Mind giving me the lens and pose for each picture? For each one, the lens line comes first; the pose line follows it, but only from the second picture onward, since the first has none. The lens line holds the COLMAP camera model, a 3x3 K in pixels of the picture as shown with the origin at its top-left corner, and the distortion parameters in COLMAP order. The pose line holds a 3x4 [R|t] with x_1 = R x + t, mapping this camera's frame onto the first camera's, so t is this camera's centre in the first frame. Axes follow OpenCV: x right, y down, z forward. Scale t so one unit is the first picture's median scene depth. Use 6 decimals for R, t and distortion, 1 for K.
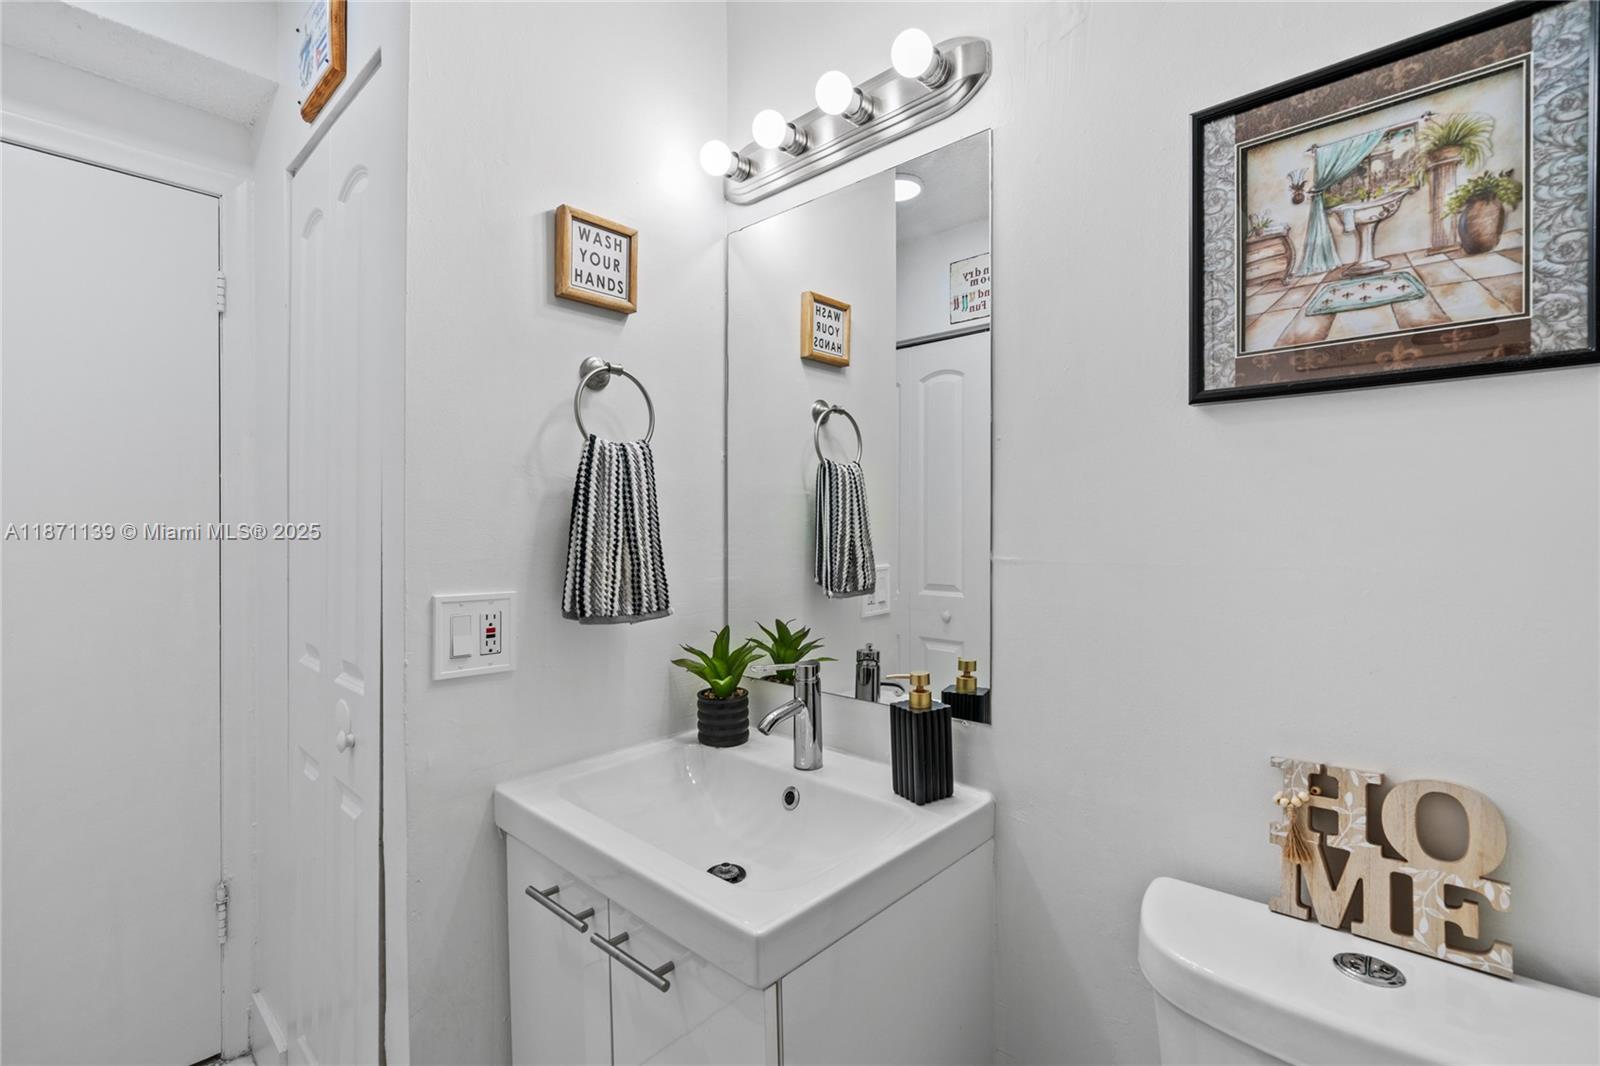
lens RADIAL K [[726.9, 0, 800.5], [0, 726.9, 528.7], [0, 0, 1]] dist [-0.008529, 0.003200]
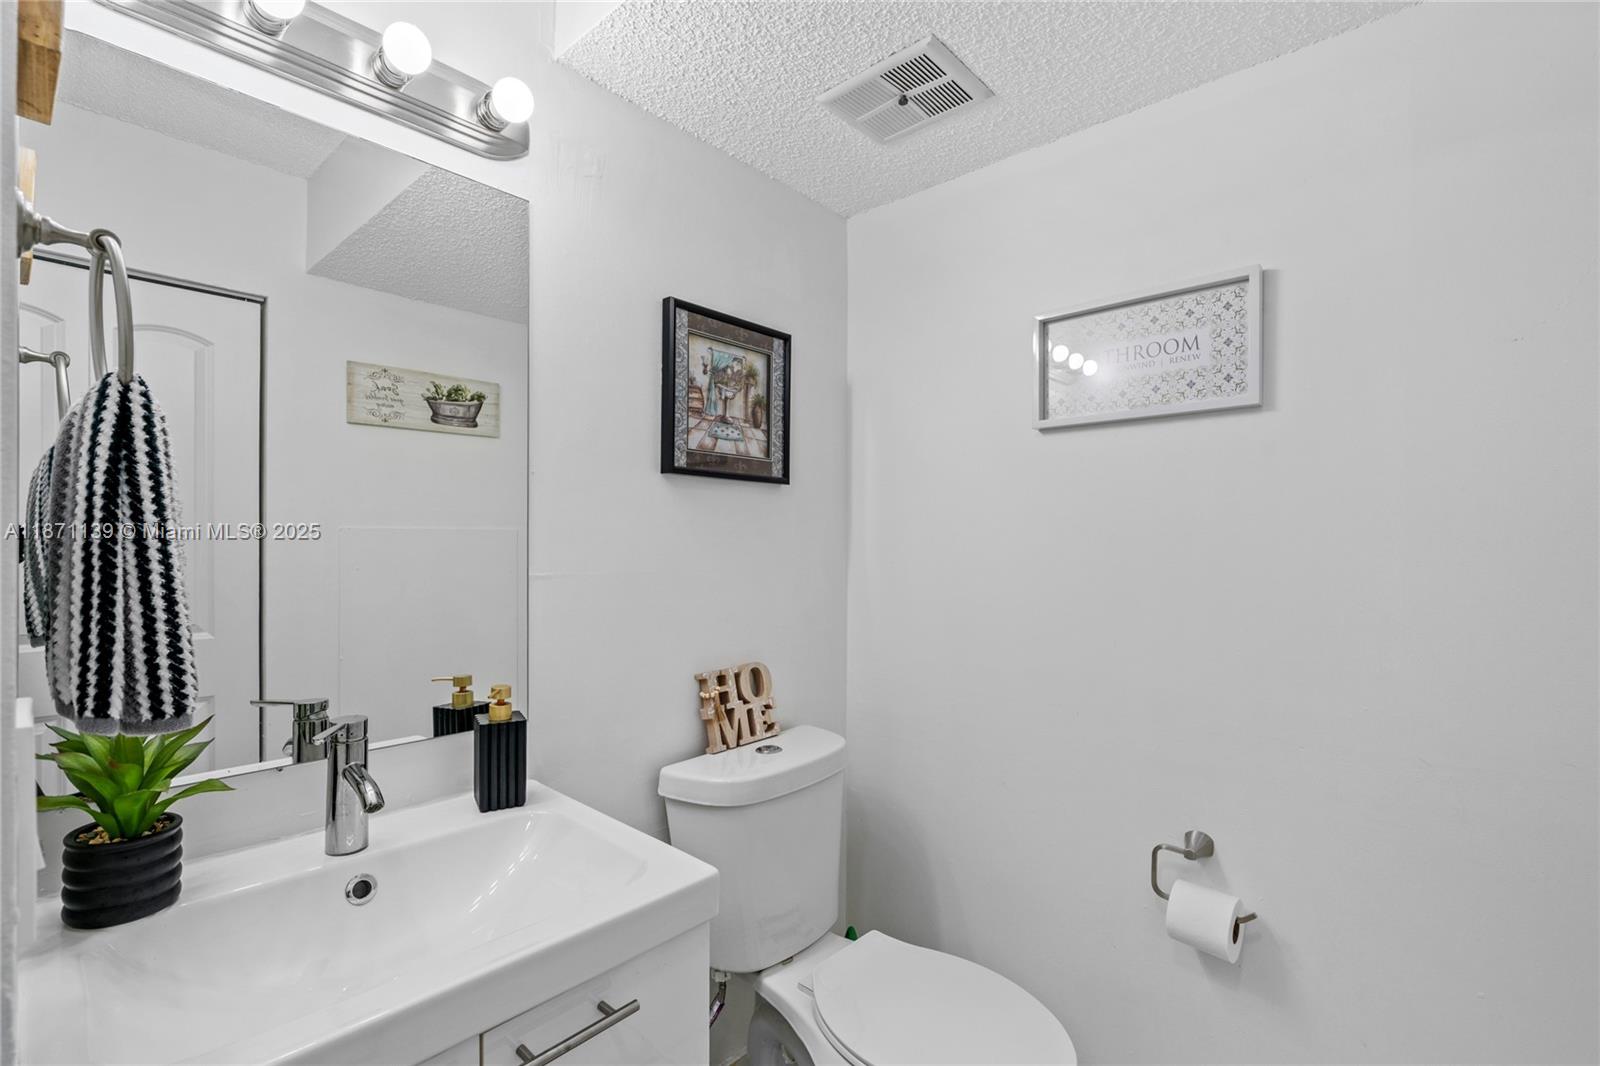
lens RADIAL K [[726.9, 0, 800.6], [0, 726.9, 541.8], [0, 0, 1]] dist [-0.008529, 0.003200]
pose [[-0.009187, 0.005668, 0.999942, -1.243906], [-0.001926, 0.999982, -0.005686, -0.007968], [-0.999956, -0.001978, -0.009175, 0.808660]]
